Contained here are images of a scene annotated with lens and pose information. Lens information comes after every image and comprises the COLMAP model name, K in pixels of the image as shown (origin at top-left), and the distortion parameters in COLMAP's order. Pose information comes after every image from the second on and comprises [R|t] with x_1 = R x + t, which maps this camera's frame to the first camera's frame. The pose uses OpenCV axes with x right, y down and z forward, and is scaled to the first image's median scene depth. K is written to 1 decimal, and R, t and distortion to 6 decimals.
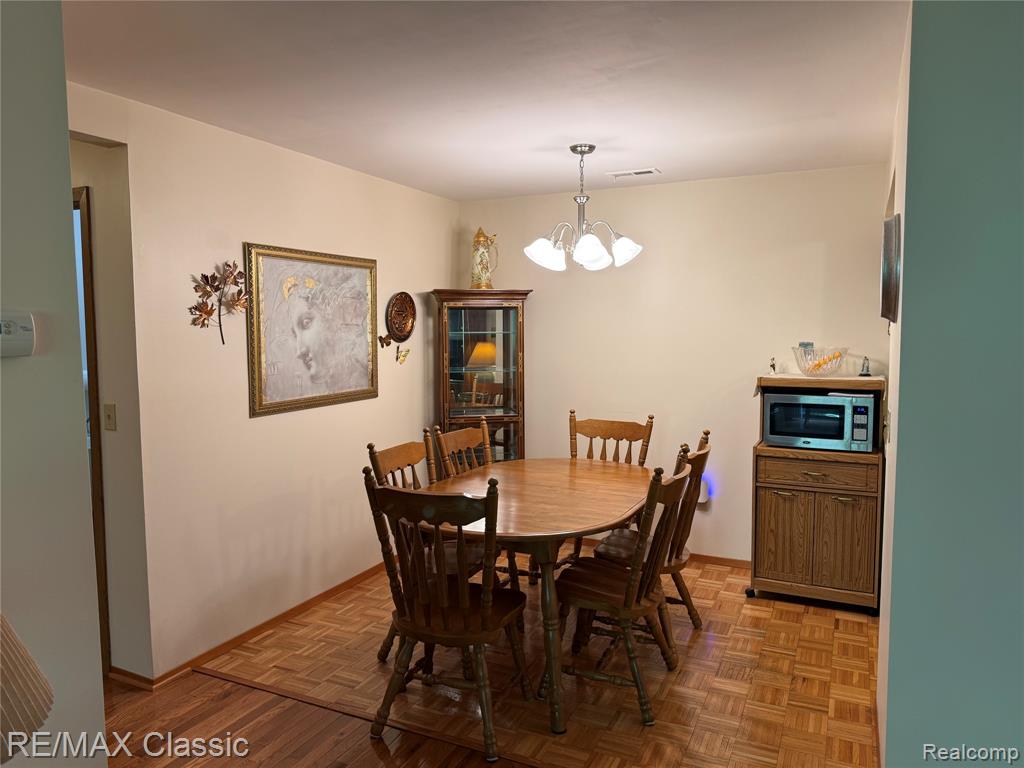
lens RADIAL K [[718.6, 0, 512.0], [0, 718.6, 384.0], [0, 0, 1]] dist [0.138795, -0.240088]
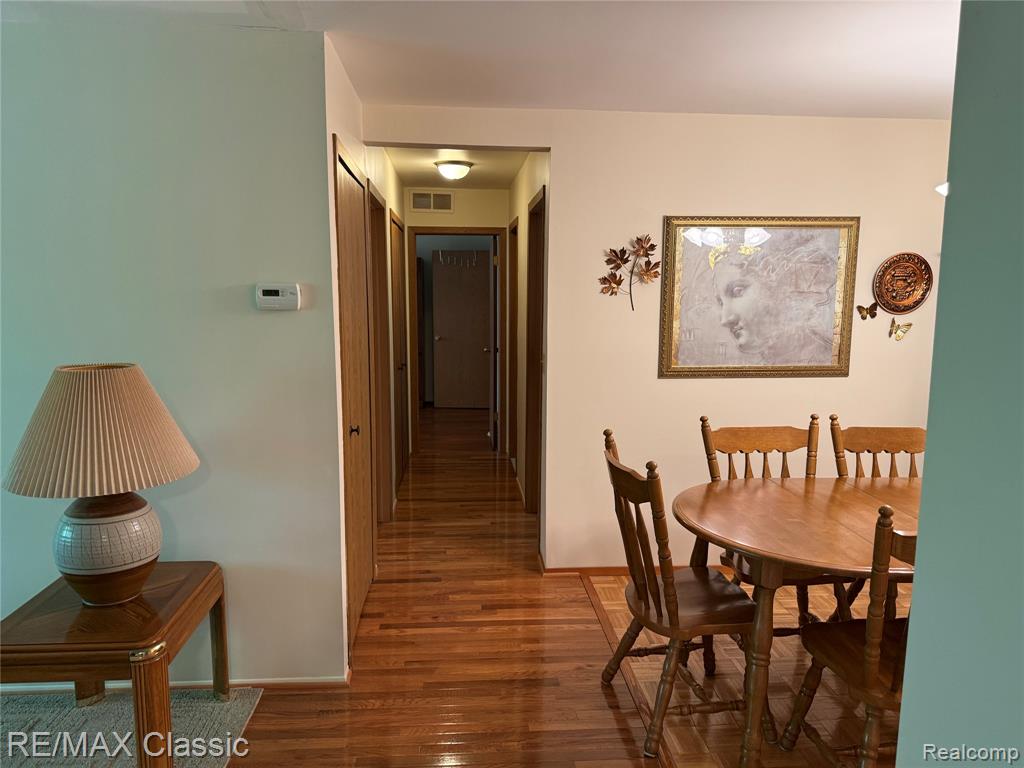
lens RADIAL K [[719.4, 0, 512.9], [0, 719.4, 389.9], [0, 0, 1]] dist [0.132145, -0.226827]
pose [[0.487023, 0.125847, -0.864275, 0.473574], [-0.077986, 0.991878, 0.100482, -0.028393], [0.869900, 0.018464, 0.492882, 0.271680]]
